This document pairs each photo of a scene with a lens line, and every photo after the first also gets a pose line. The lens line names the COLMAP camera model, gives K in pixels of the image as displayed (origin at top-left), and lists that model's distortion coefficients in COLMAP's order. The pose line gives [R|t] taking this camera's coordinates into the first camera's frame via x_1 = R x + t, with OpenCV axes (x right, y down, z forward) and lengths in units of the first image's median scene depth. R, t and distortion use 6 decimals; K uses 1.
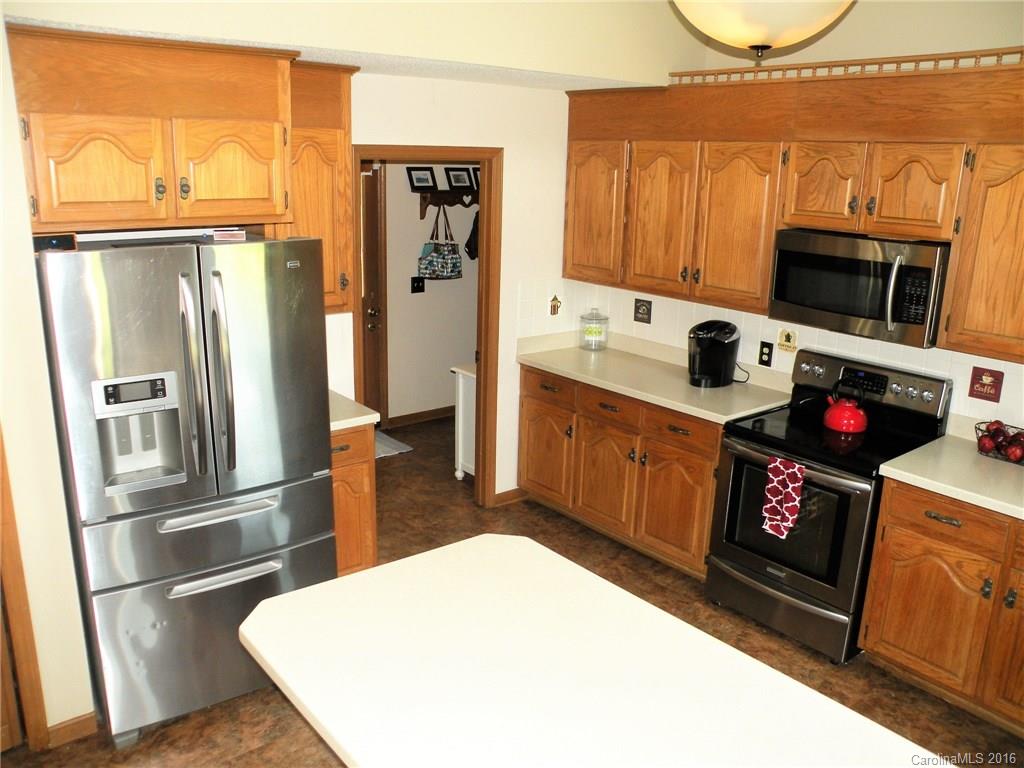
lens RADIAL K [[821.5, 0, 512.0], [0, 821.5, 384.0], [0, 0, 1]] dist [-0.159395, 0.146948]
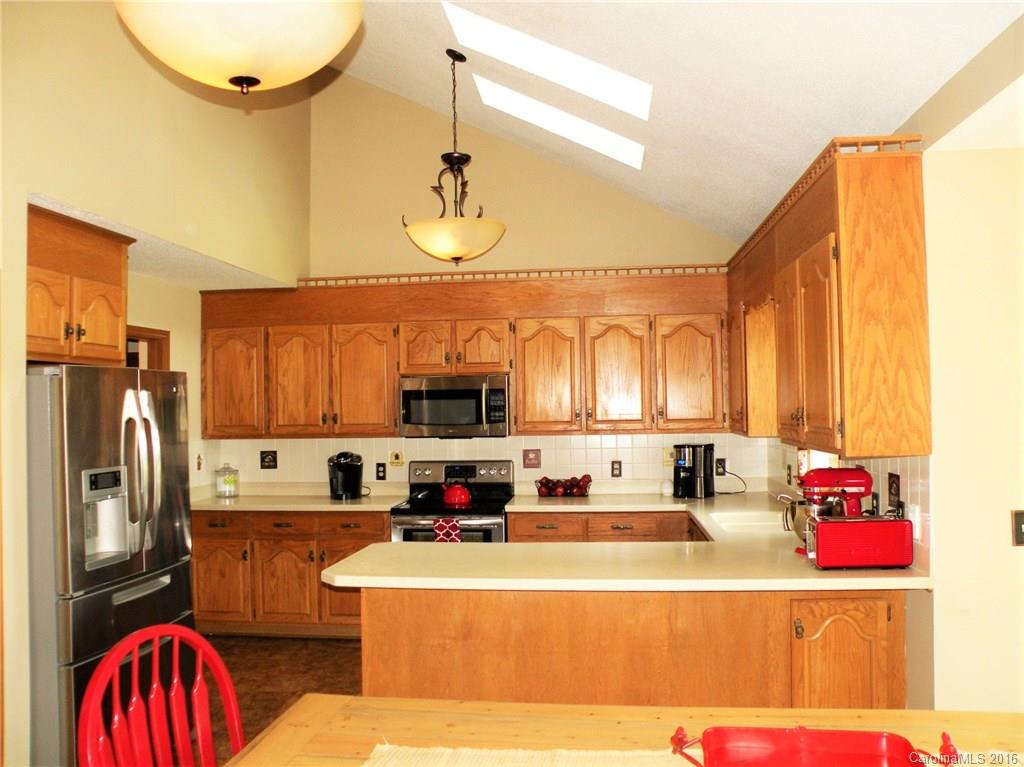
lens RADIAL K [[821.5, 0, 512.0], [0, 821.5, 383.5], [0, 0, 1]] dist [-0.159395, 0.146948]
pose [[0.721221, -0.022315, 0.692346, -0.525016], [0.213127, 0.958146, -0.191134, 0.142357], [-0.659104, 0.285408, 0.695791, -0.190097]]
